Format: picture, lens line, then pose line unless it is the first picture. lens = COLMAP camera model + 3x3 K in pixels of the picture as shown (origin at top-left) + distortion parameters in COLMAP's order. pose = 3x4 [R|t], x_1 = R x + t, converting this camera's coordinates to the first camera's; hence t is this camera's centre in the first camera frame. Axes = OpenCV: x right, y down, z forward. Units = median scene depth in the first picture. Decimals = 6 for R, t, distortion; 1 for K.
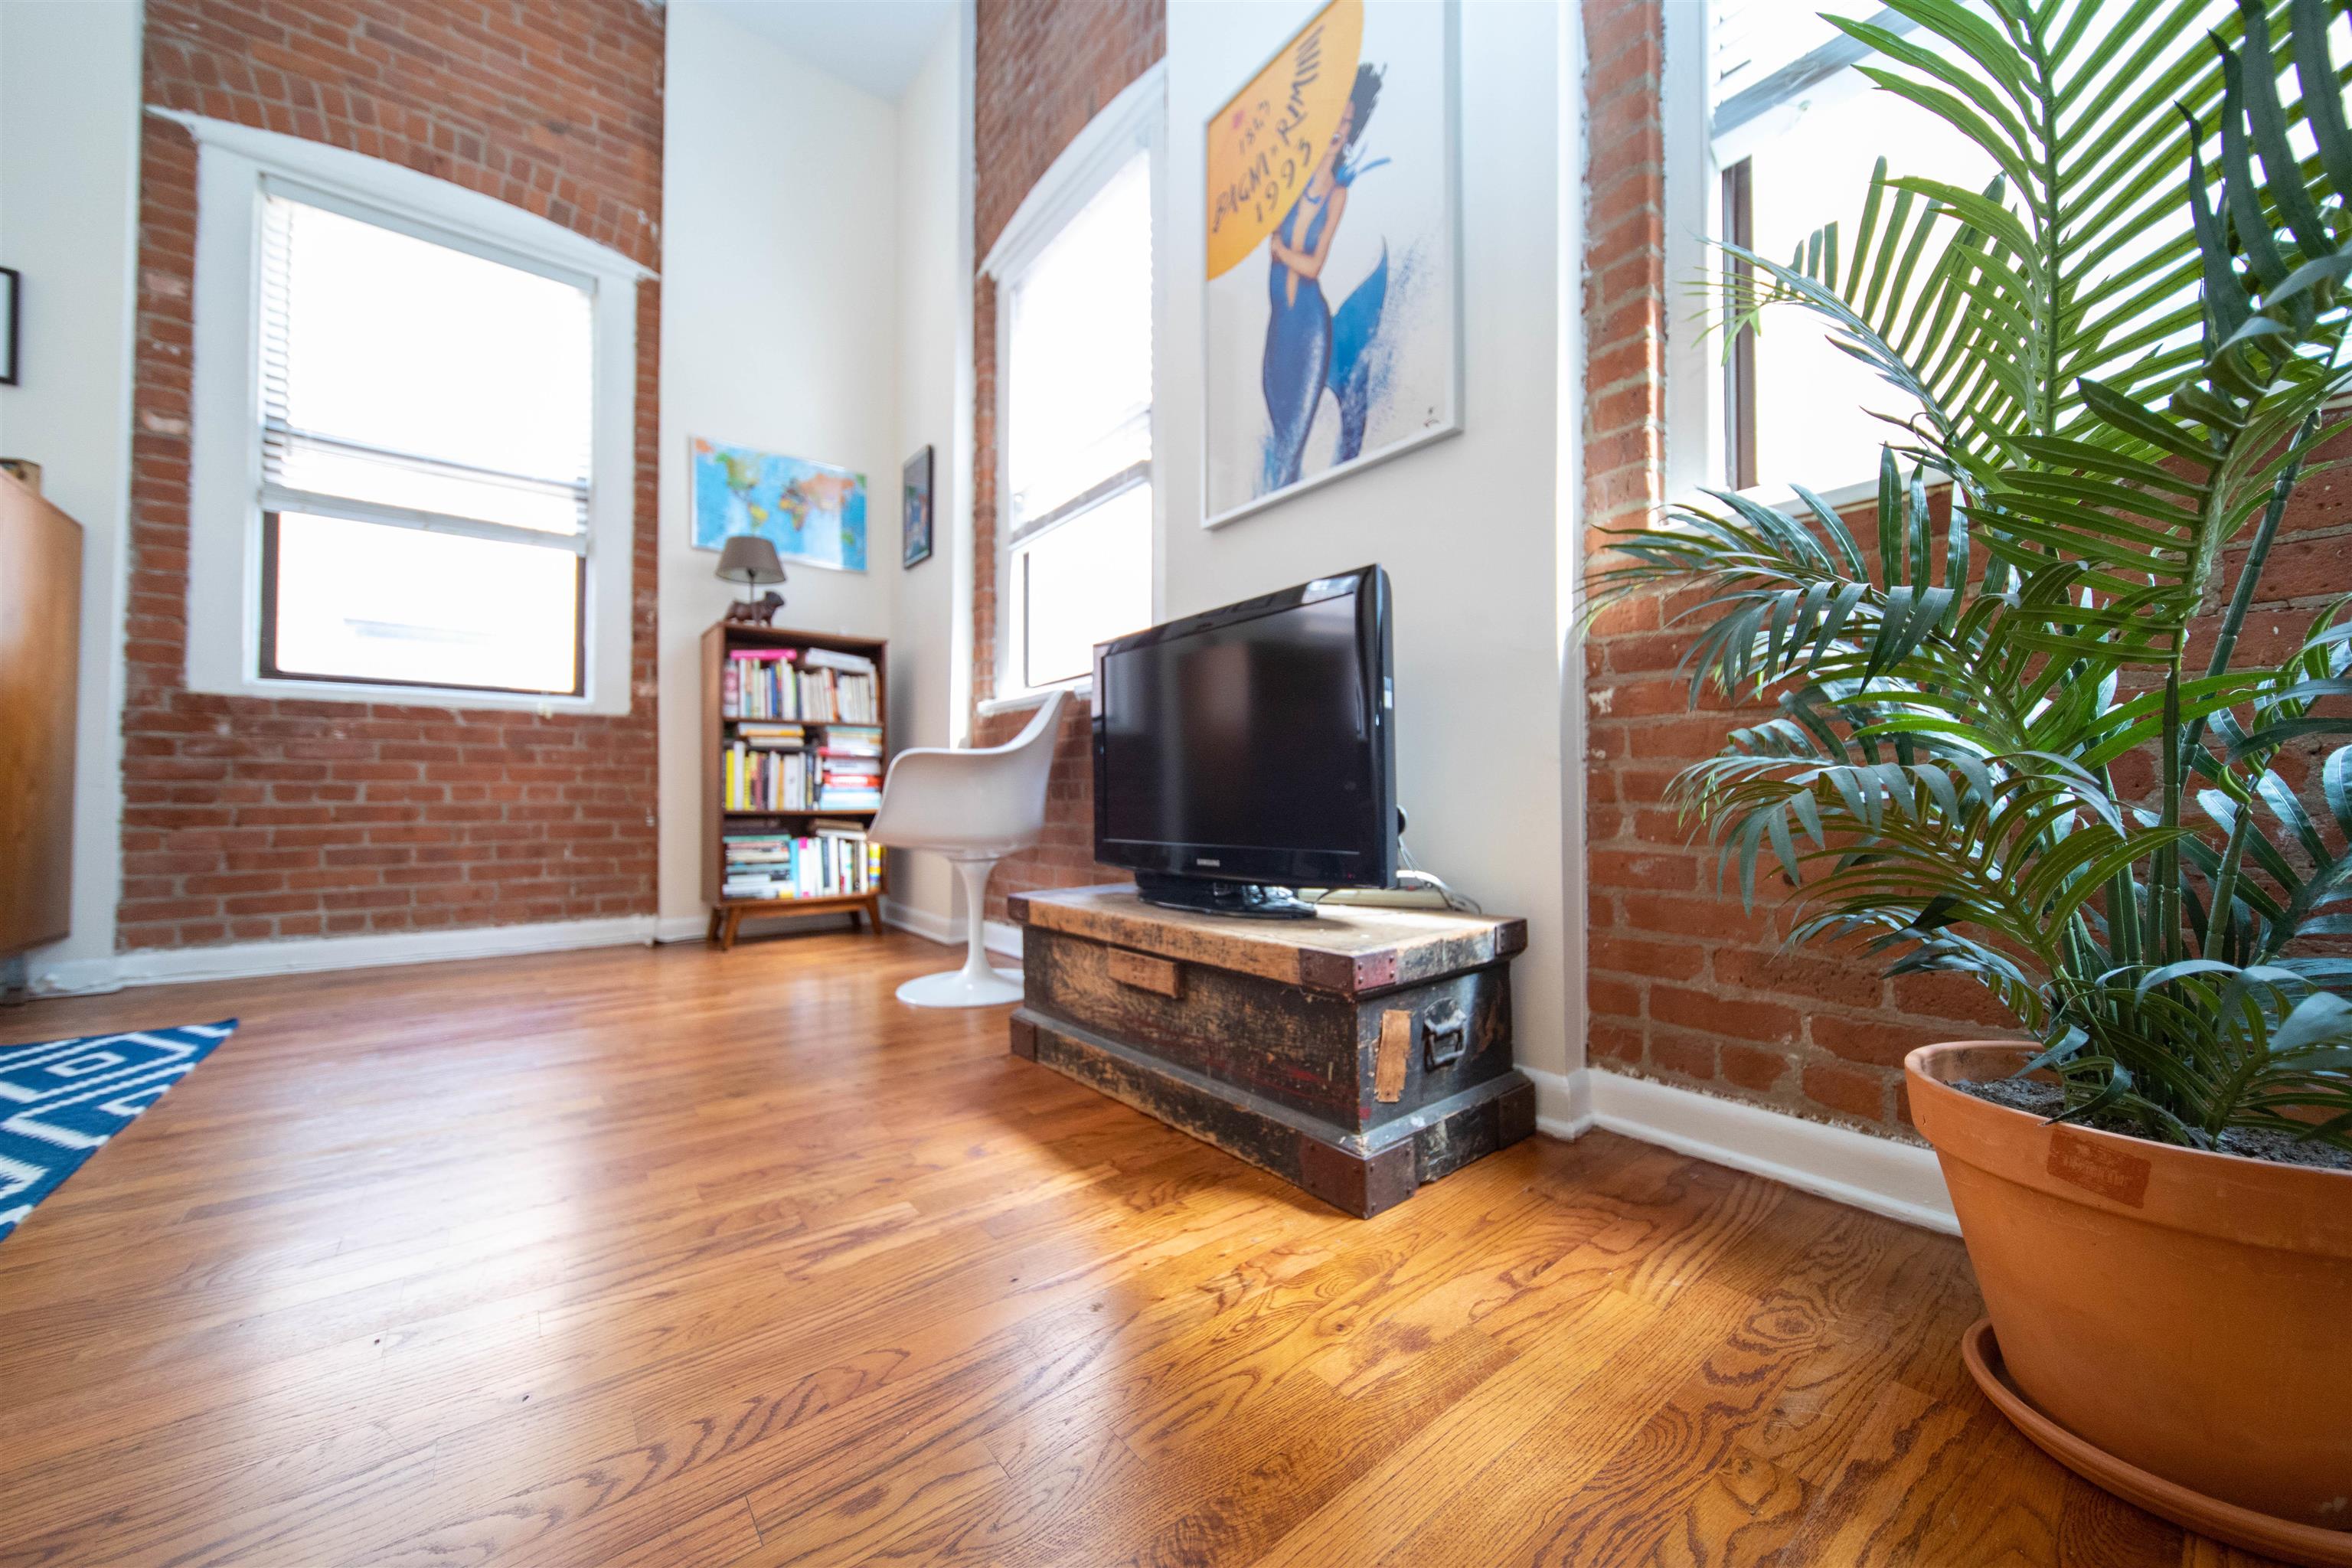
lens RADIAL K [[853.9, 0, 1178.0], [0, 853.9, 780.8], [0, 0, 1]] dist [0.009899, -0.000061]
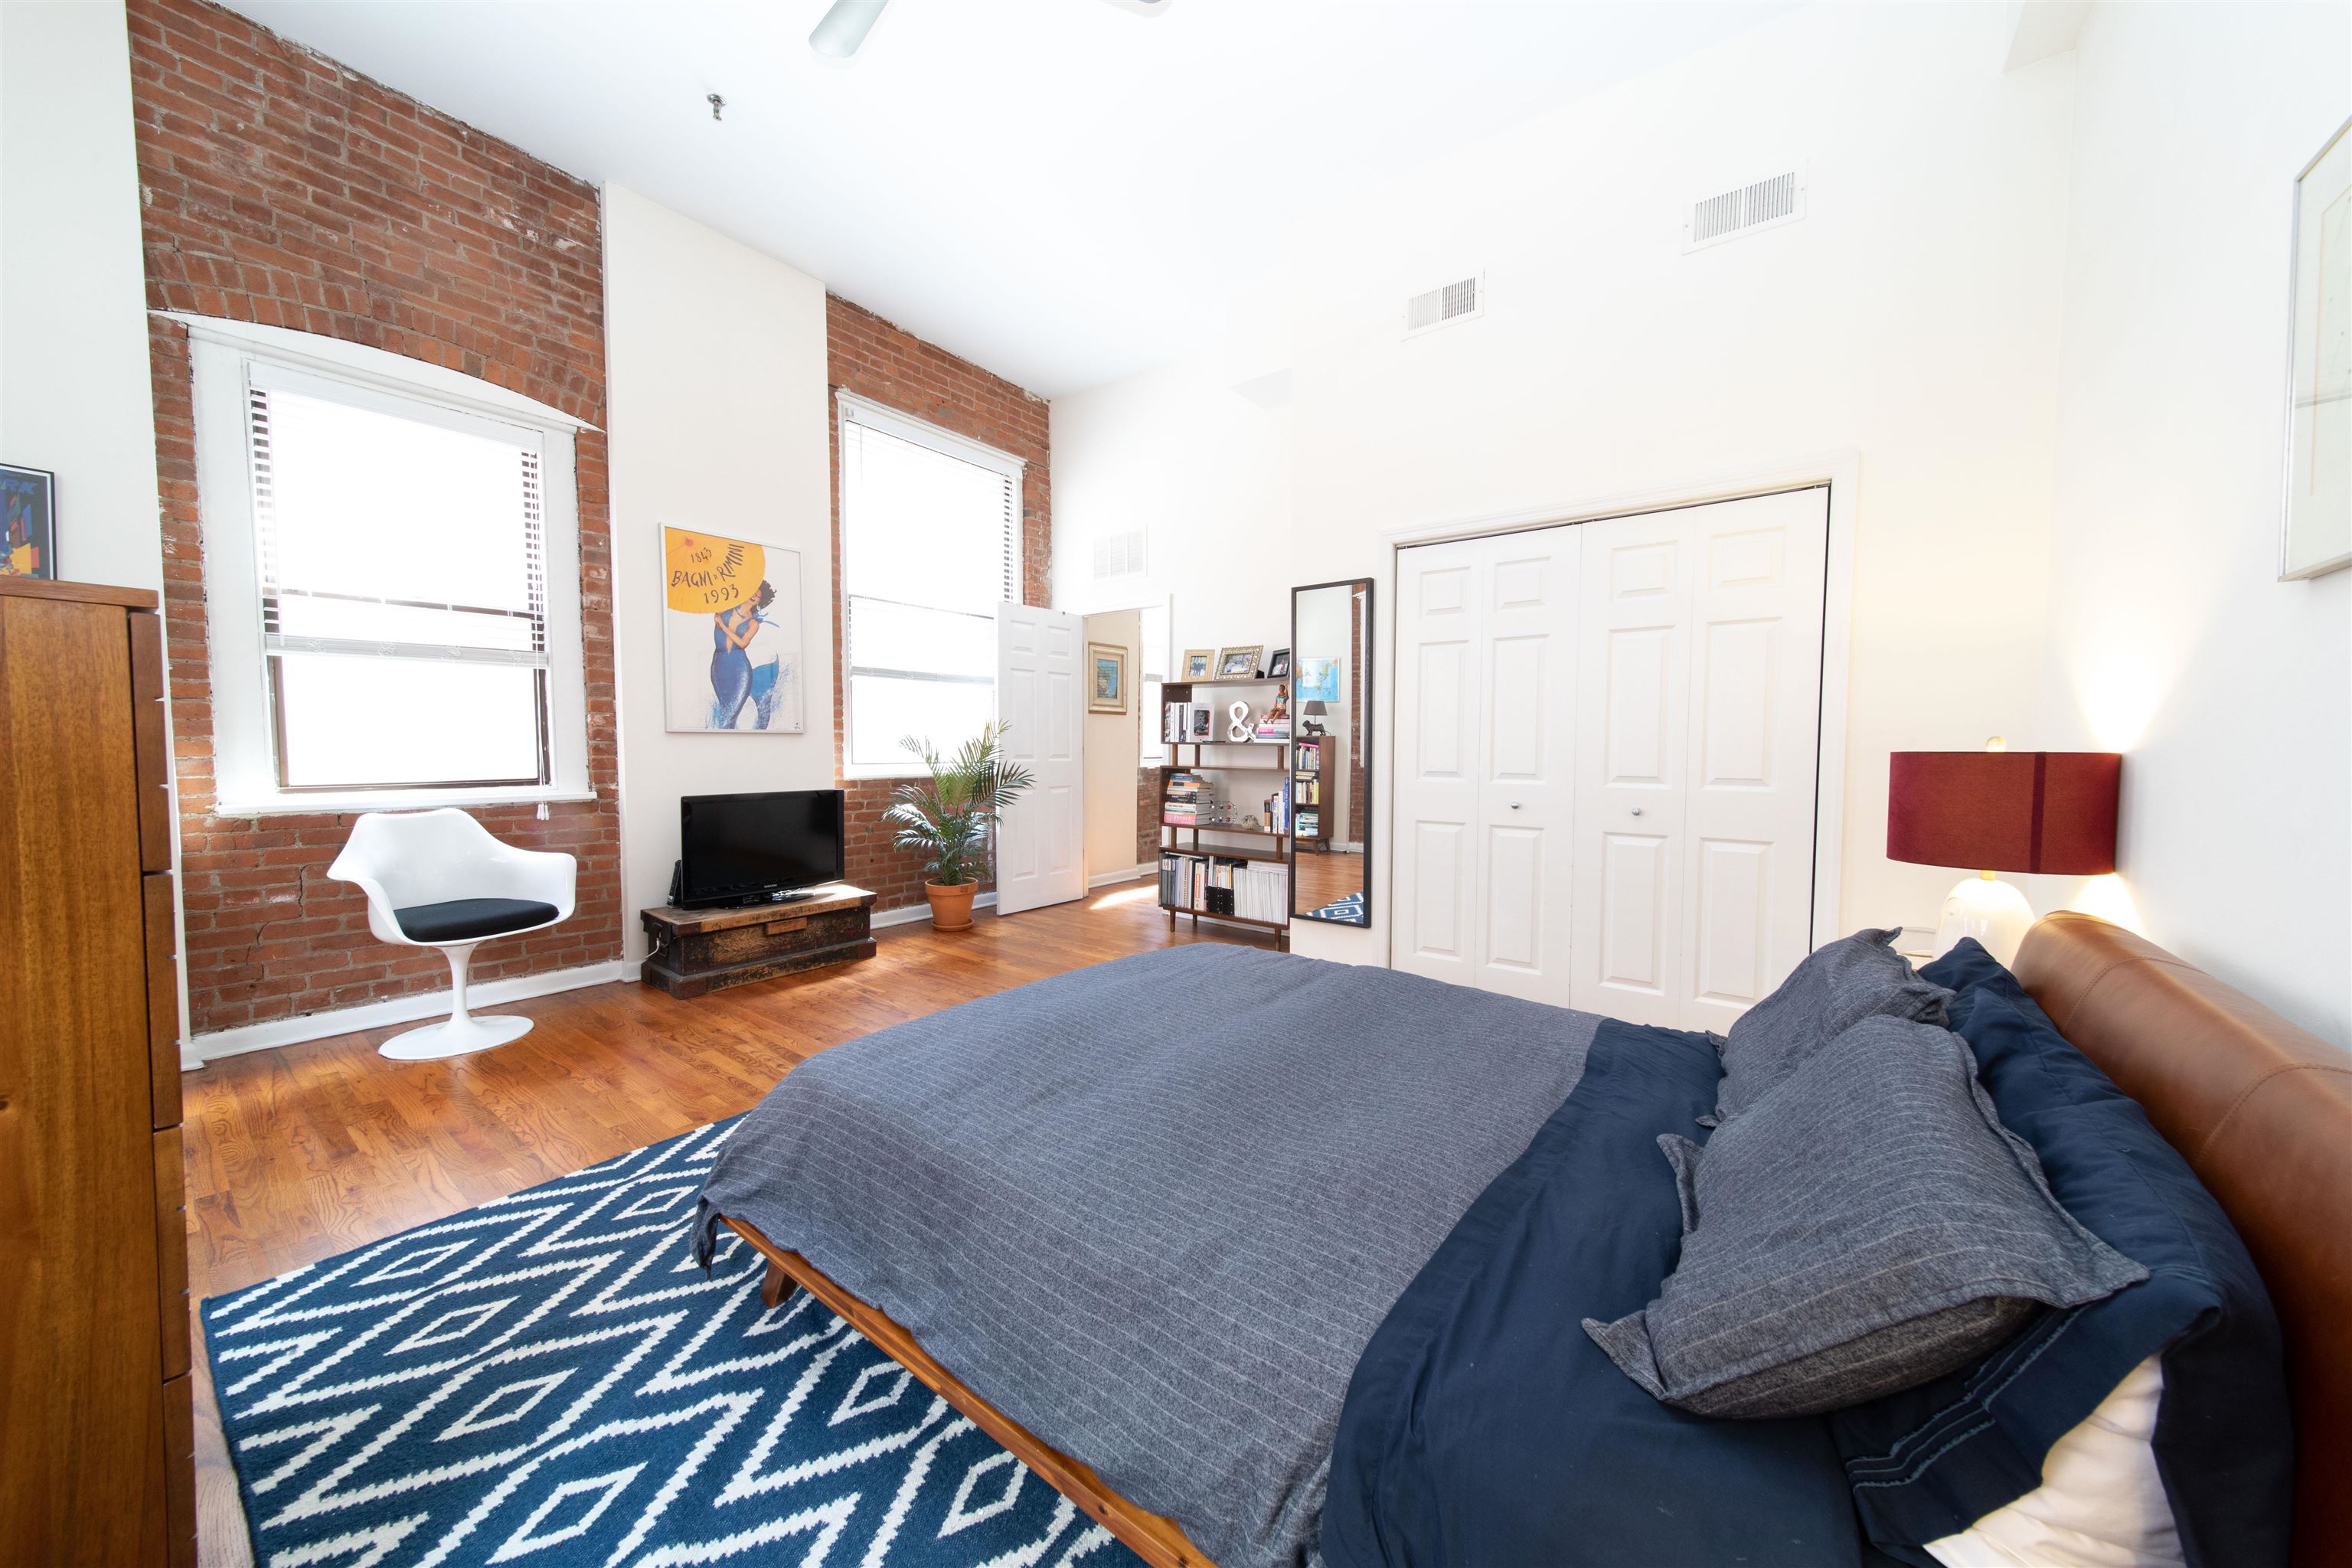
lens RADIAL K [[808.0, 0, 1176.5], [0, 808.0, 782.0], [0, 0, 1]] dist [0.006846, -0.000360]
pose [[-0.248624, -0.046867, 0.967466, -1.502318], [-0.033513, 0.998647, 0.039766, -0.206359], [-0.968020, -0.022536, -0.249858, 0.222189]]
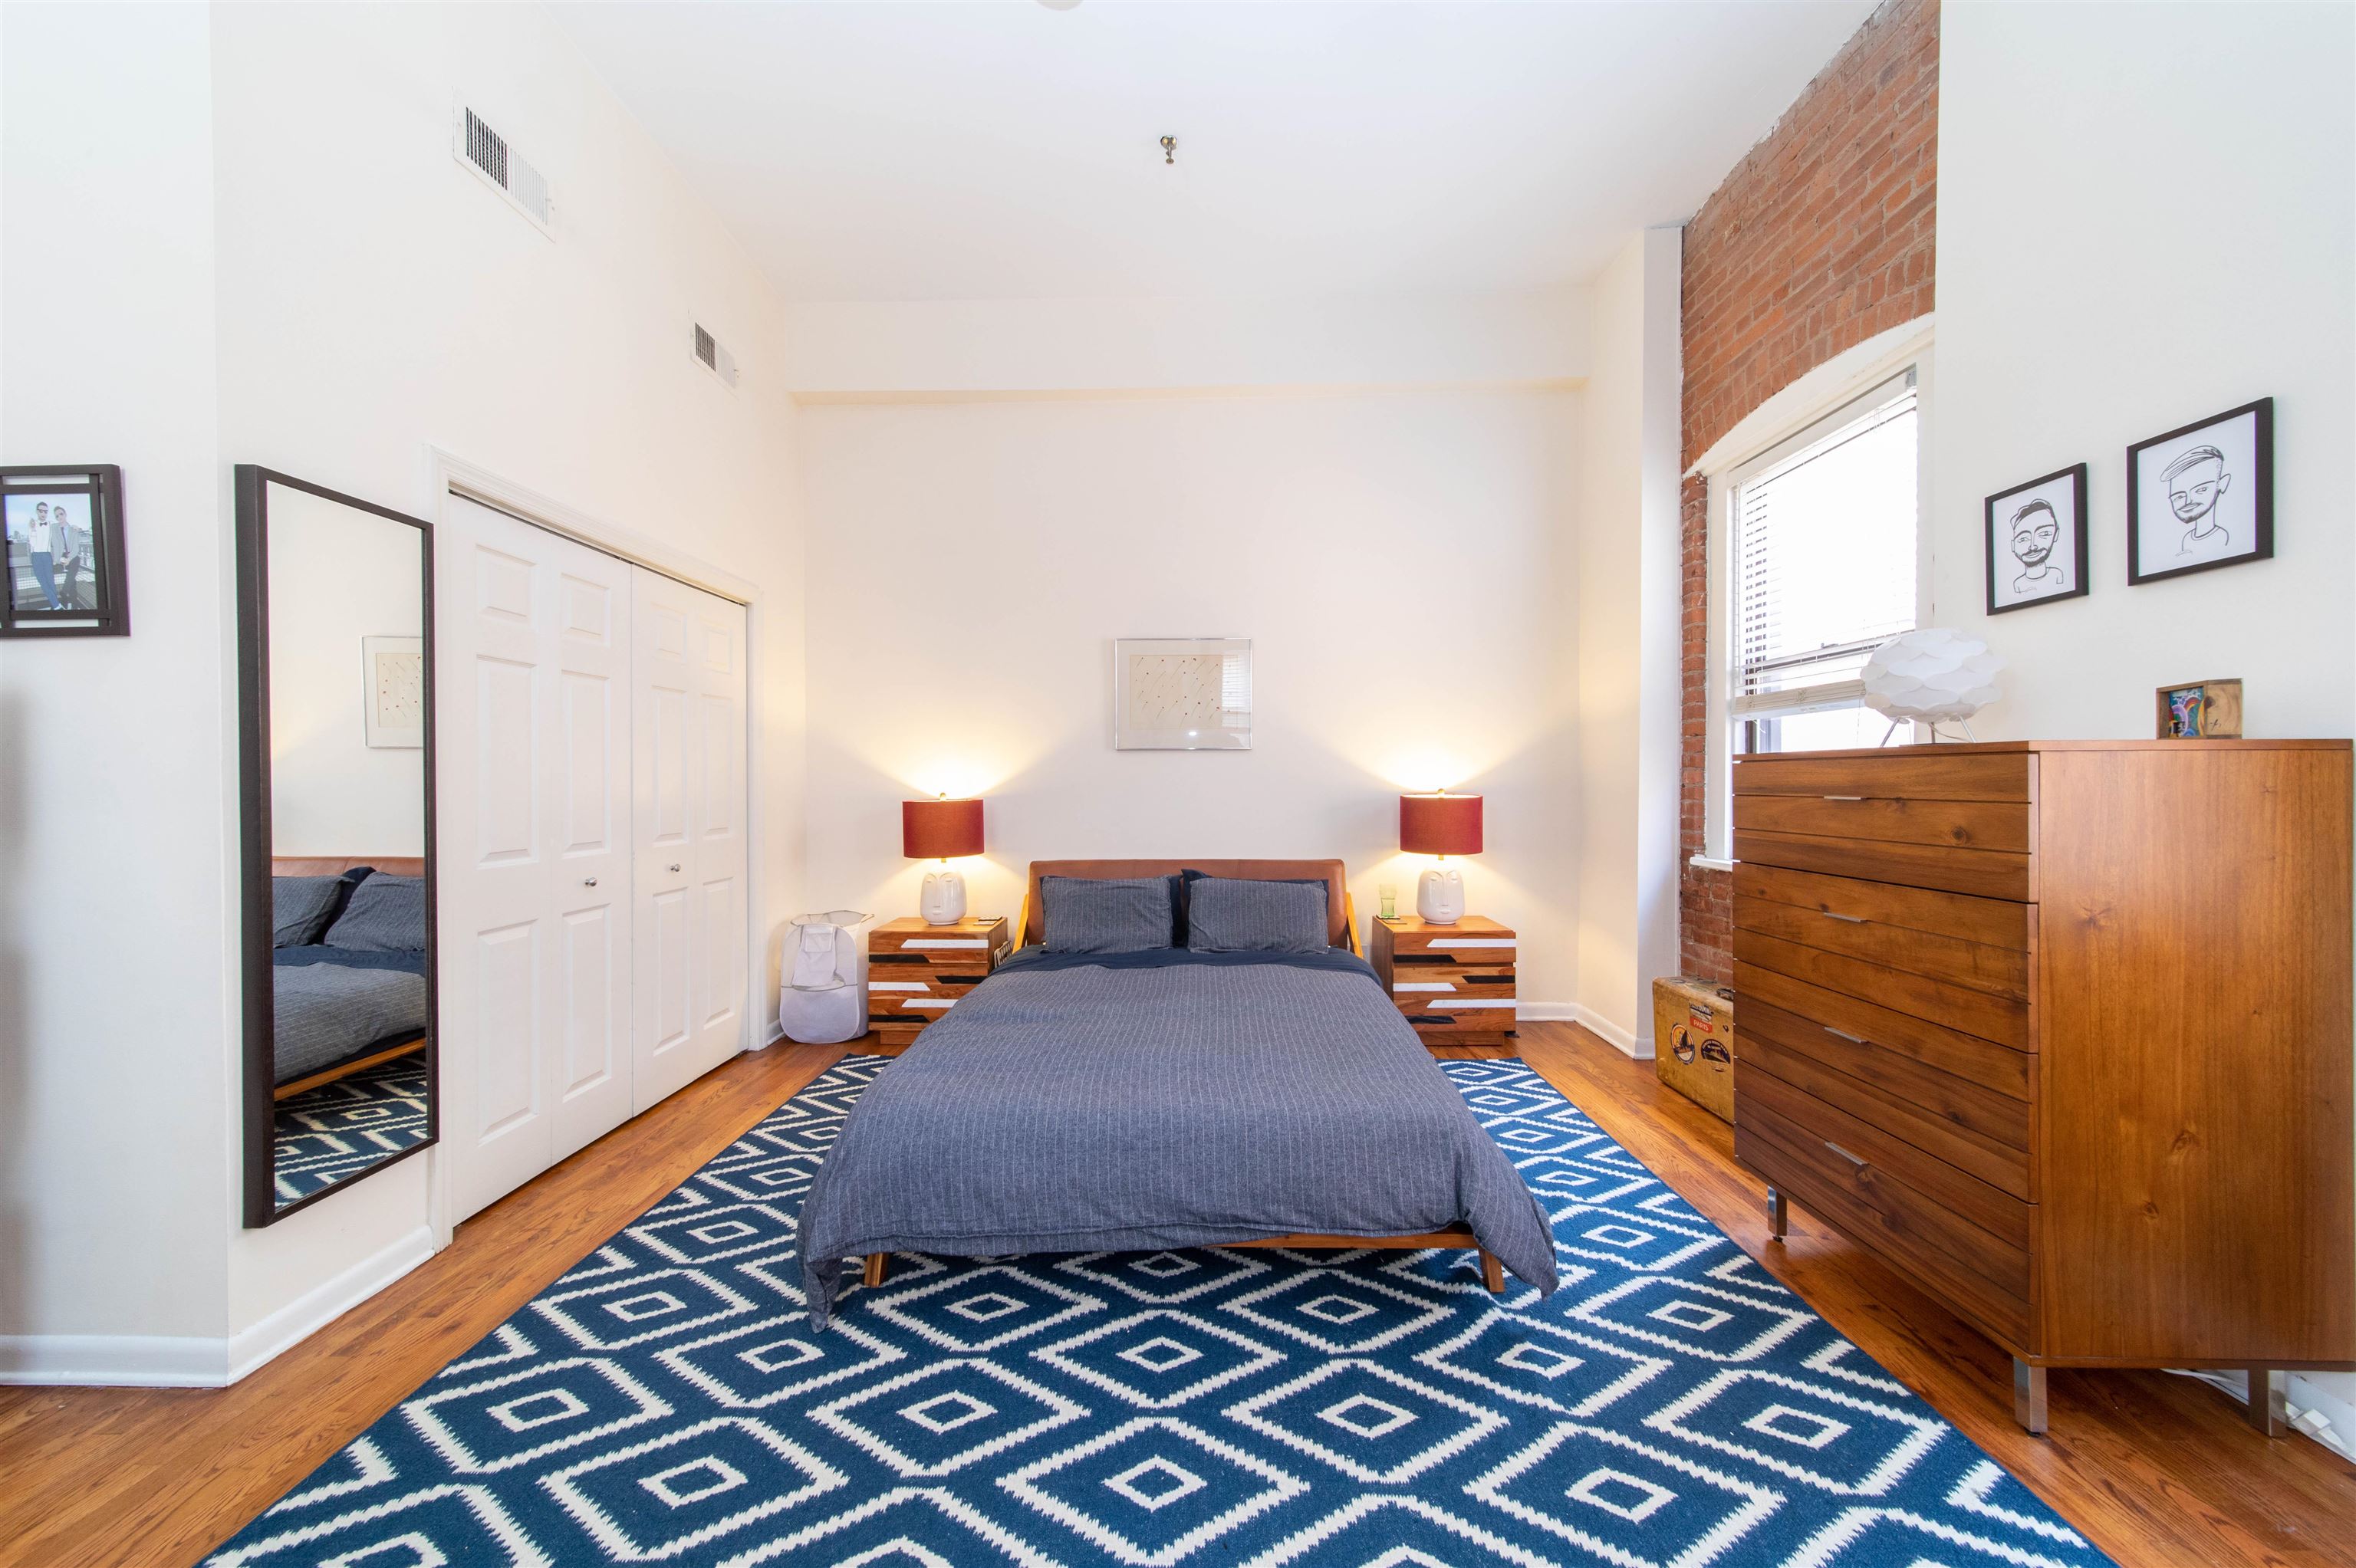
lens RADIAL K [[817.7, 0, 1177.3], [0, 817.7, 780.7], [0, 0, 1]] dist [0.008173, -0.000500]
pose [[-0.641022, 0.004963, -0.767507, -0.186374], [0.026072, 0.999543, -0.015312, -0.228109], [0.767080, -0.029826, -0.640858, 0.599693]]
